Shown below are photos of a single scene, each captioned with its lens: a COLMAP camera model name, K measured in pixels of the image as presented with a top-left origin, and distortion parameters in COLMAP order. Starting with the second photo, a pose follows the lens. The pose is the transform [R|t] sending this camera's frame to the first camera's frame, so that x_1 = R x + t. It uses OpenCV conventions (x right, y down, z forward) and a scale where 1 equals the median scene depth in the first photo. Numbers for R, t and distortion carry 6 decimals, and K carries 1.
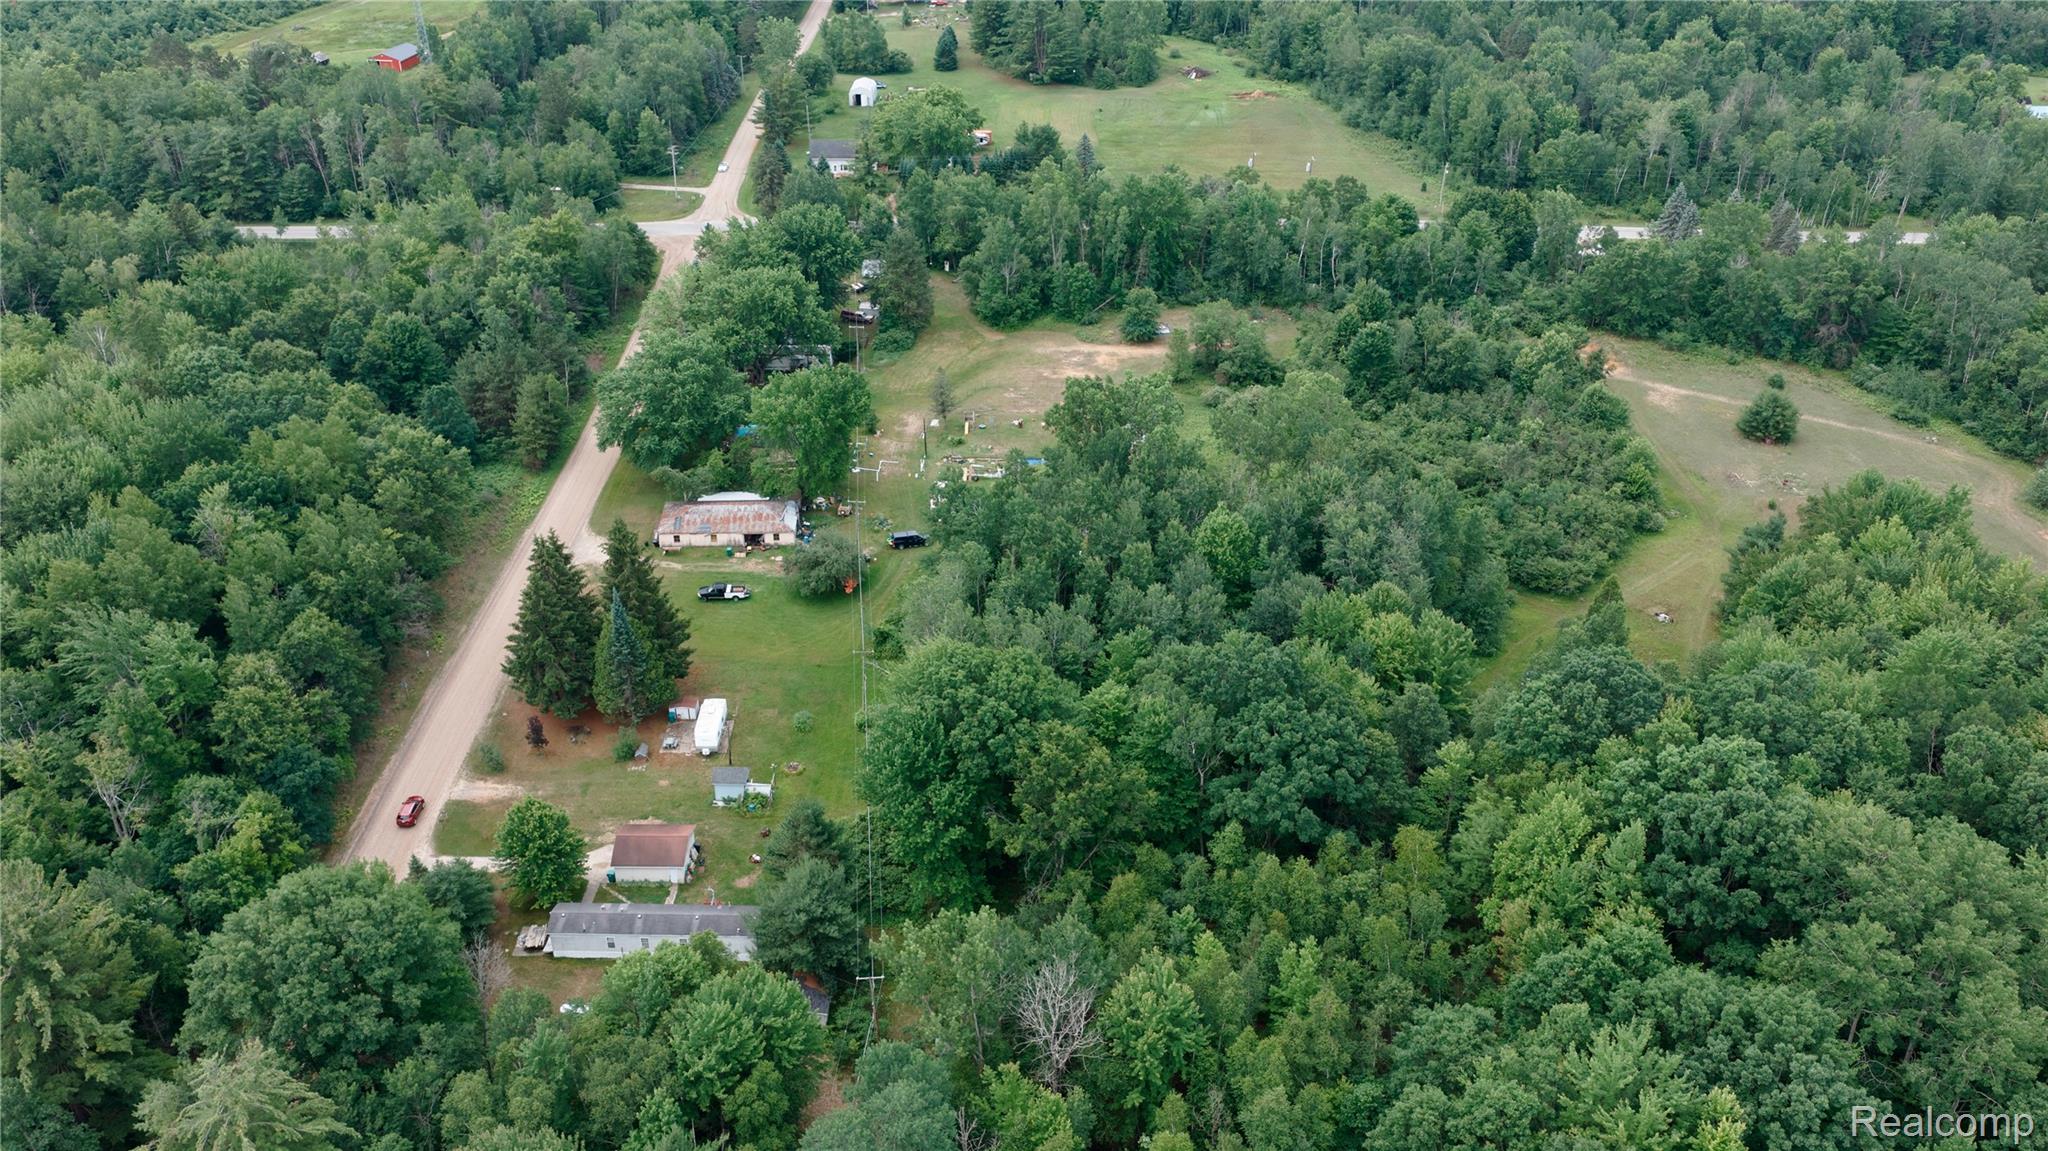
lens RADIAL K [[1708.2, 0, 1024.0], [0, 1708.2, 575.5], [0, 0, 1]] dist [0.029811, -0.058663]
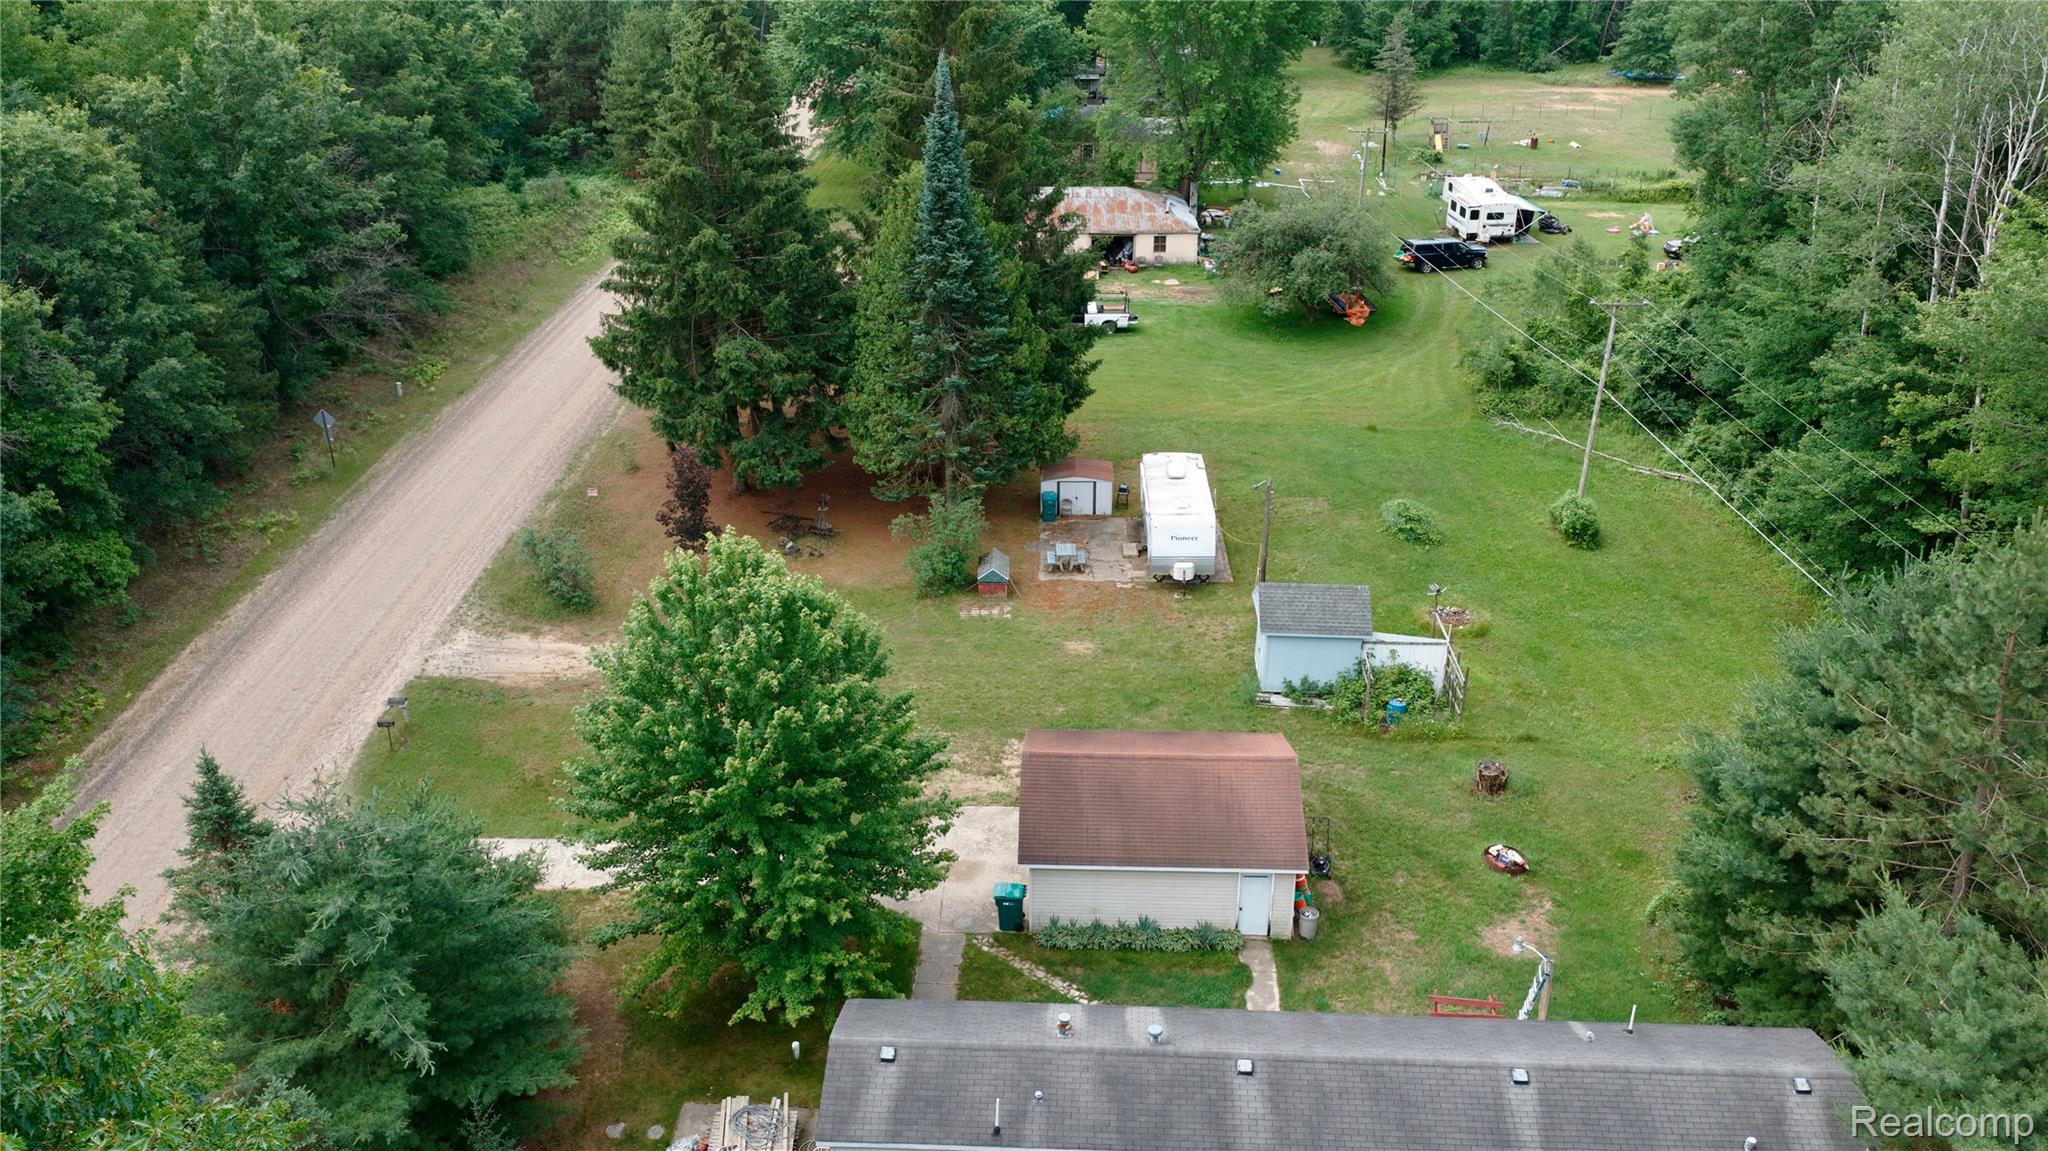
lens RADIAL K [[1708.2, 0, 1024.0], [0, 1708.2, 575.5], [0, 0, 1]] dist [0.029811, -0.058663]
pose [[0.999722, 0.010627, -0.021059, -0.134997], [-0.012361, 0.996386, -0.084032, 0.085115], [0.020089, 0.084269, 0.996241, 0.424985]]
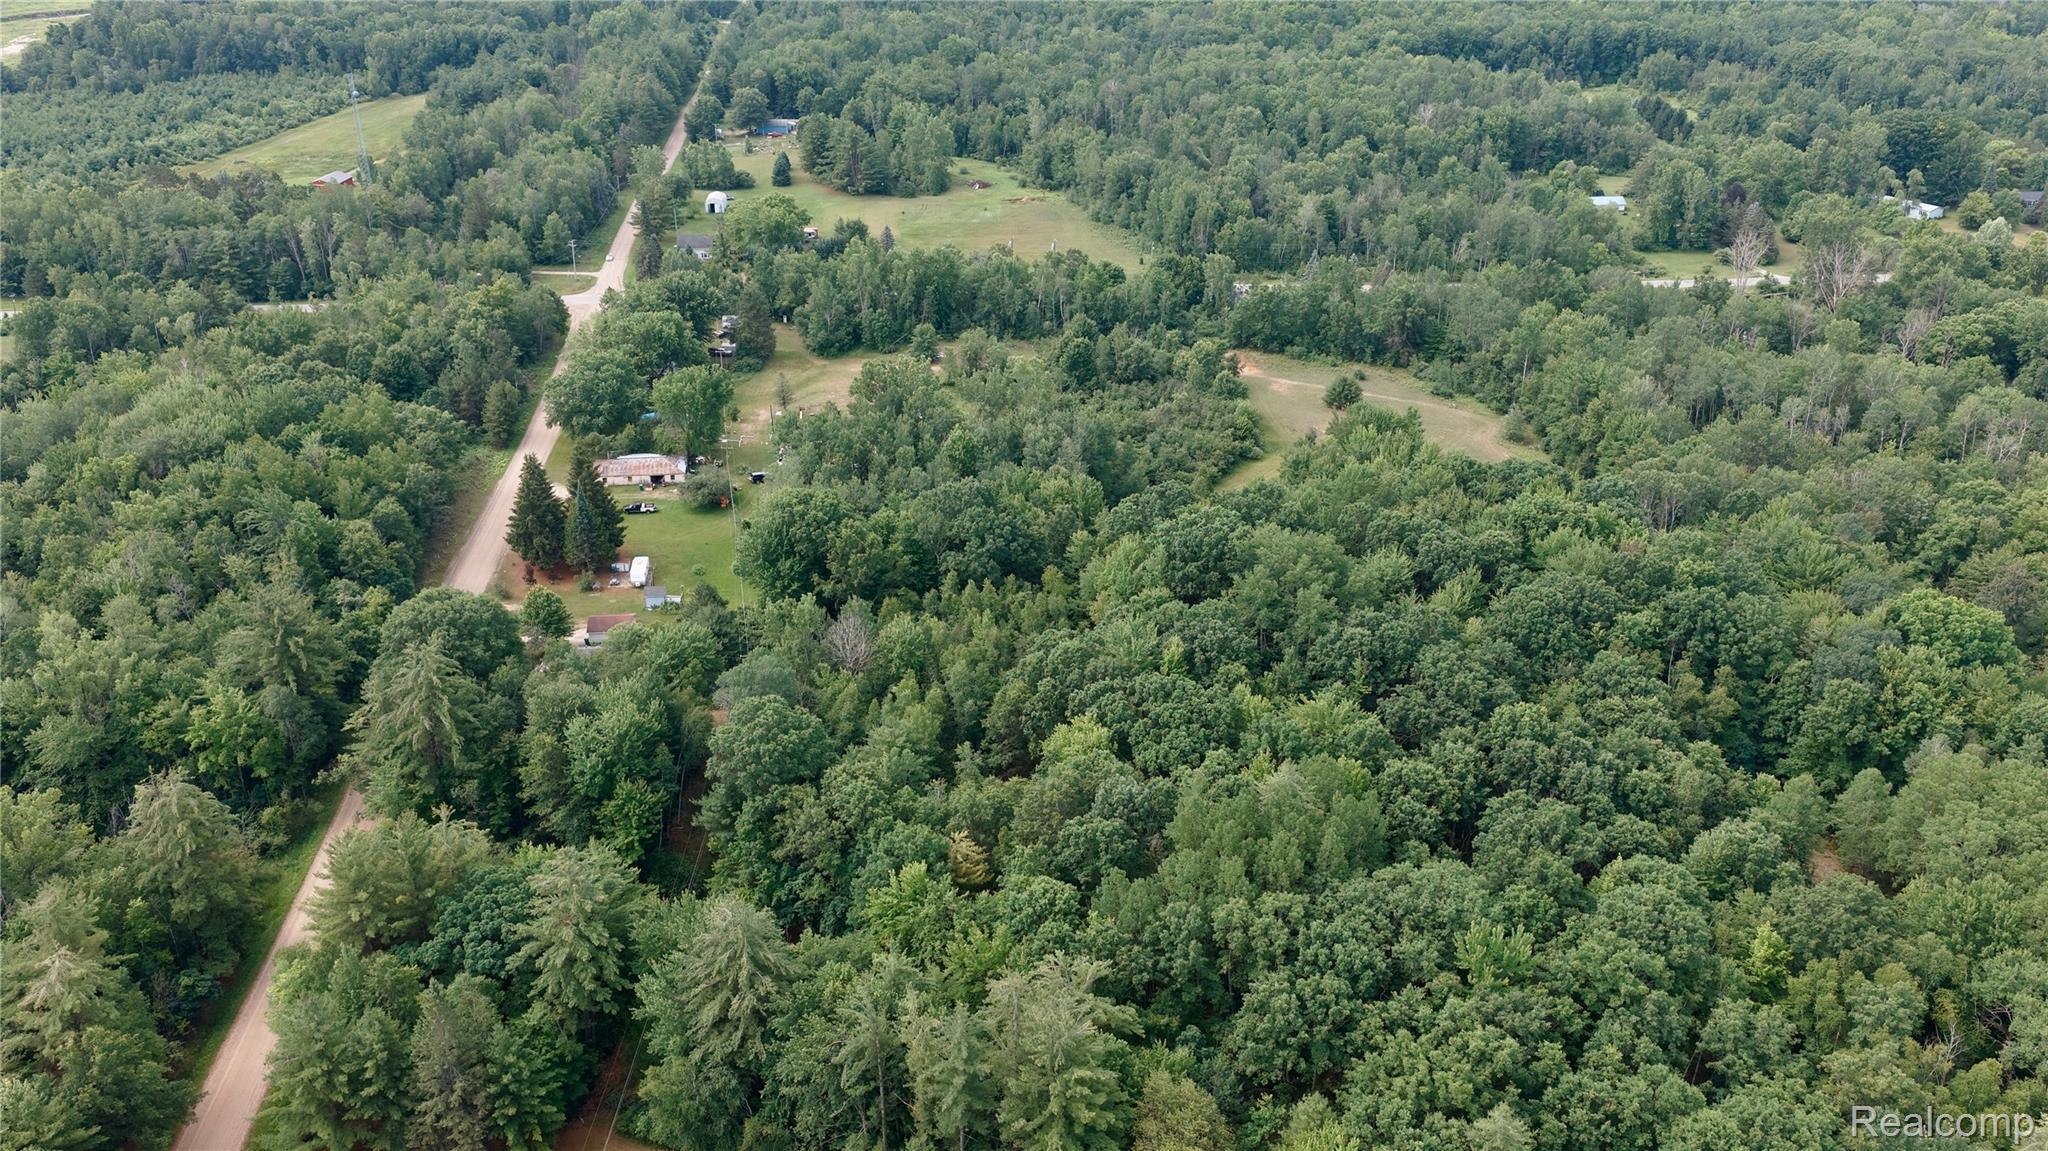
lens RADIAL K [[1708.2, 0, 1024.0], [0, 1708.2, 575.5], [0, 0, 1]] dist [0.029811, -0.058663]
pose [[0.995763, -0.035128, 0.084983, 0.023858], [0.041356, 0.996497, -0.072680, 0.144781], [-0.082132, 0.075887, 0.993728, -0.394351]]
